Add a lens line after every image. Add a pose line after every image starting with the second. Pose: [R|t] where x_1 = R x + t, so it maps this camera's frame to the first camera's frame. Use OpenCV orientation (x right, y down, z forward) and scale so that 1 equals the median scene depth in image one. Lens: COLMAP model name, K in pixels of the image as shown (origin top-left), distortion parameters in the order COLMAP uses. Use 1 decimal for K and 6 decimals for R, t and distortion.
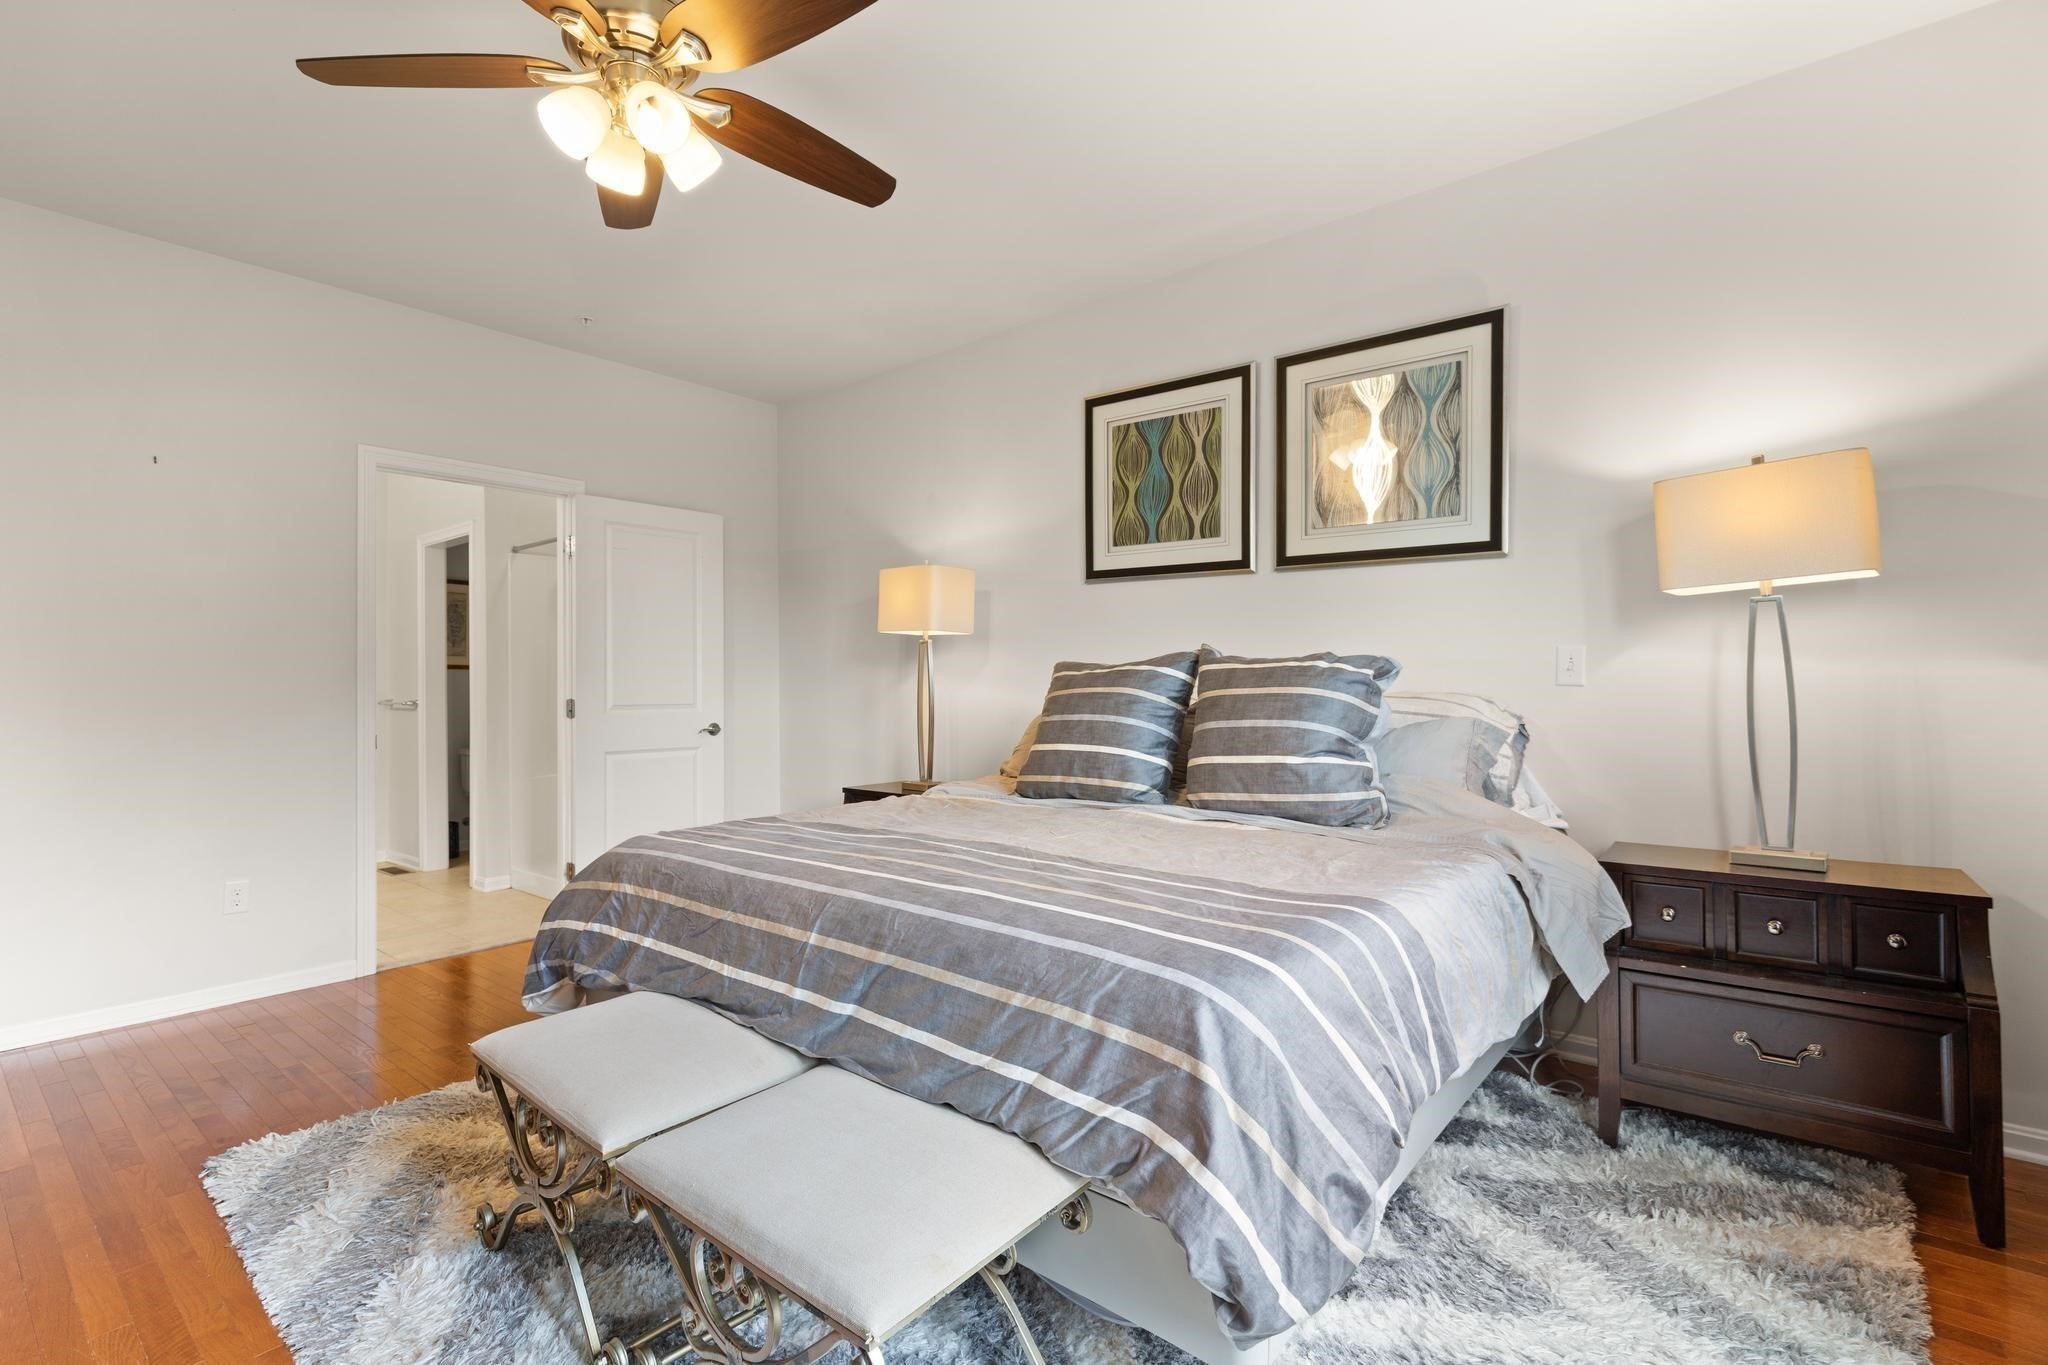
lens RADIAL K [[940.3, 0, 1026.4], [0, 940.3, 676.4], [0, 0, 1]] dist [0.001043, 0.000311]
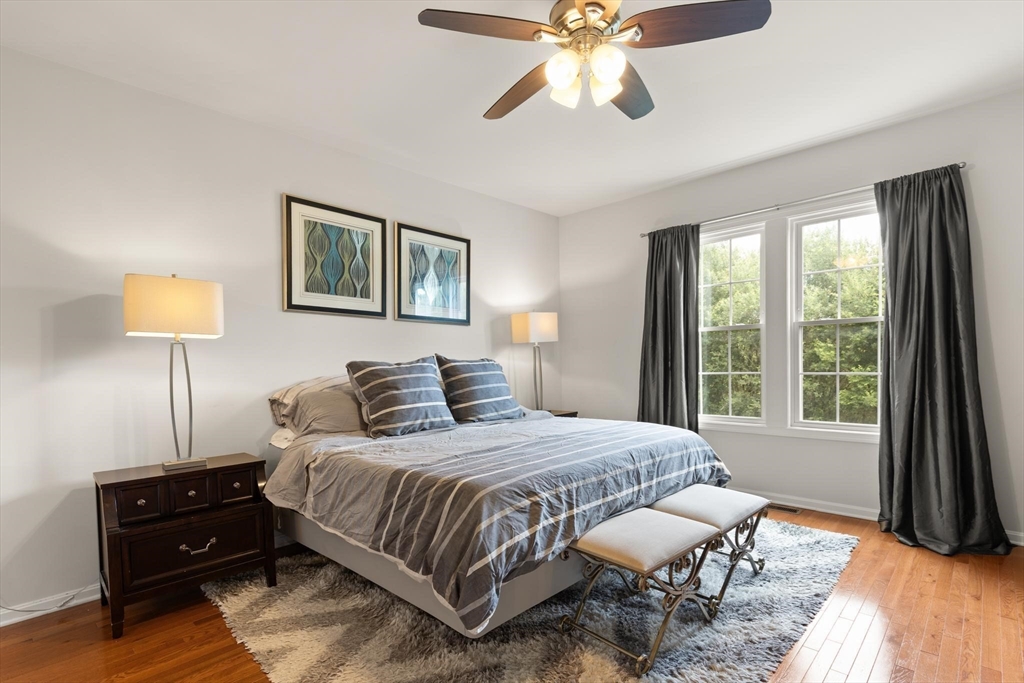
lens RADIAL K [[470.2, 0, 501.5], [0, 470.2, 374.8], [0, 0, 1]] dist [0.001043, 0.000311]
pose [[0.109419, -0.009615, 0.993949, -0.735298], [0.025521, 0.999651, 0.006860, 0.011057], [-0.993668, 0.024616, 0.109626, 0.610669]]
